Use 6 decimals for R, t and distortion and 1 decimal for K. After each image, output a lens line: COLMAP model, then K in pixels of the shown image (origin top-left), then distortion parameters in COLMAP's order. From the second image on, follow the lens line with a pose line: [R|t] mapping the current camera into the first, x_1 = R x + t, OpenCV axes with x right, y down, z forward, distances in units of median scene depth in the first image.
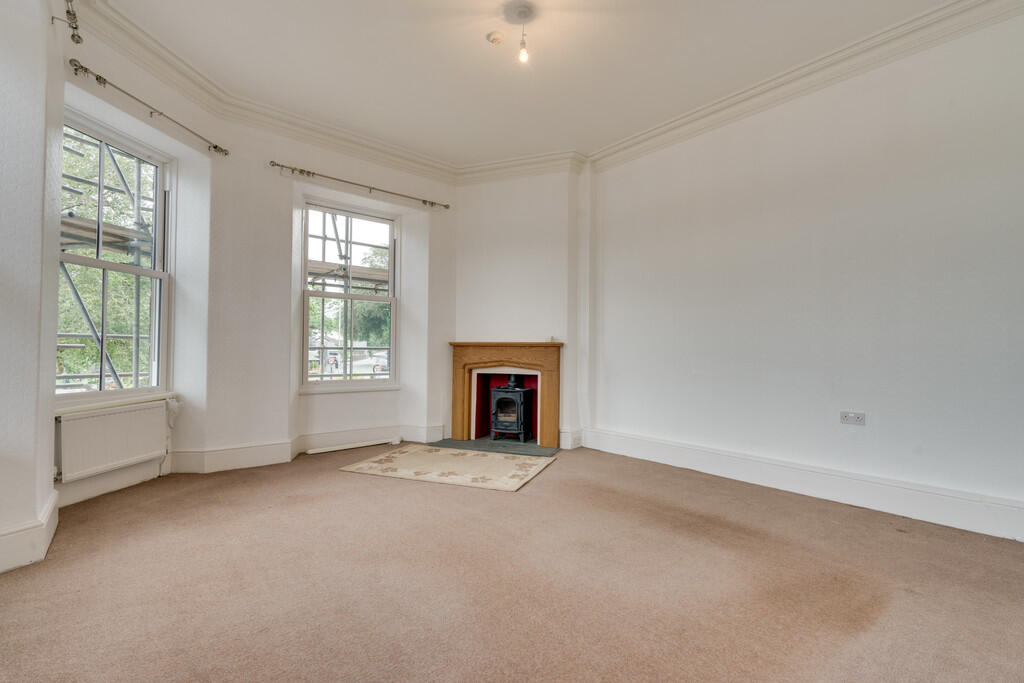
lens RADIAL K [[462.4, 0, 514.5], [0, 462.4, 341.2], [0, 0, 1]] dist [0.001470, 0.000395]
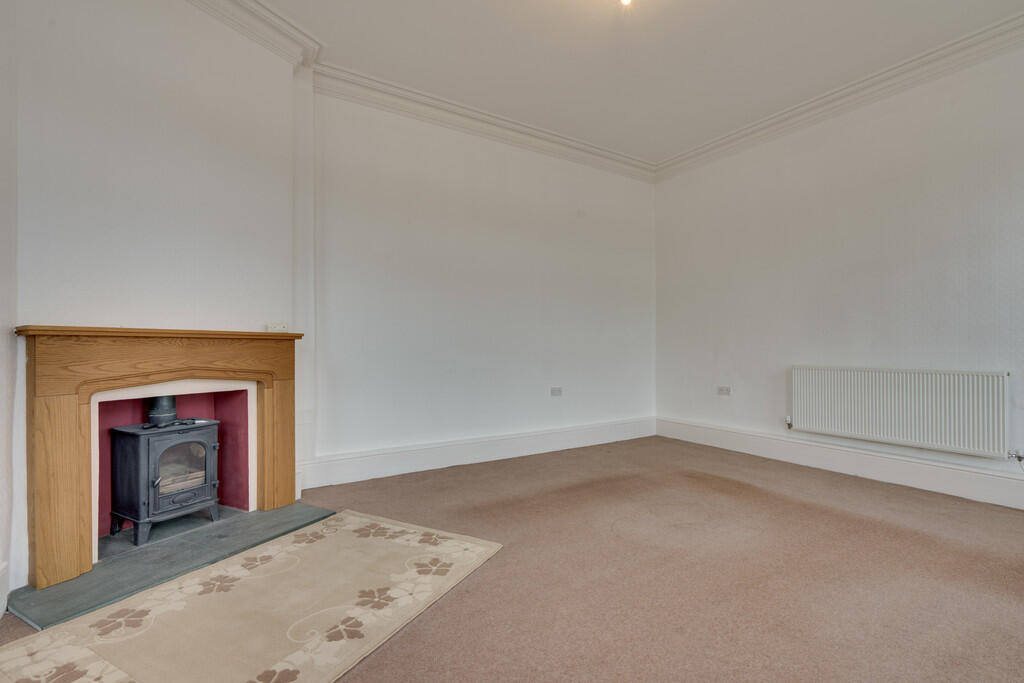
lens RADIAL K [[462.4, 0, 514.5], [0, 462.4, 341.2], [0, 0, 1]] dist [0.001470, 0.000395]
pose [[0.145885, 0.001500, 0.989300, -0.465725], [-0.019687, 0.999805, 0.001388, 0.006178], [-0.989106, -0.019679, 0.145886, 0.592779]]
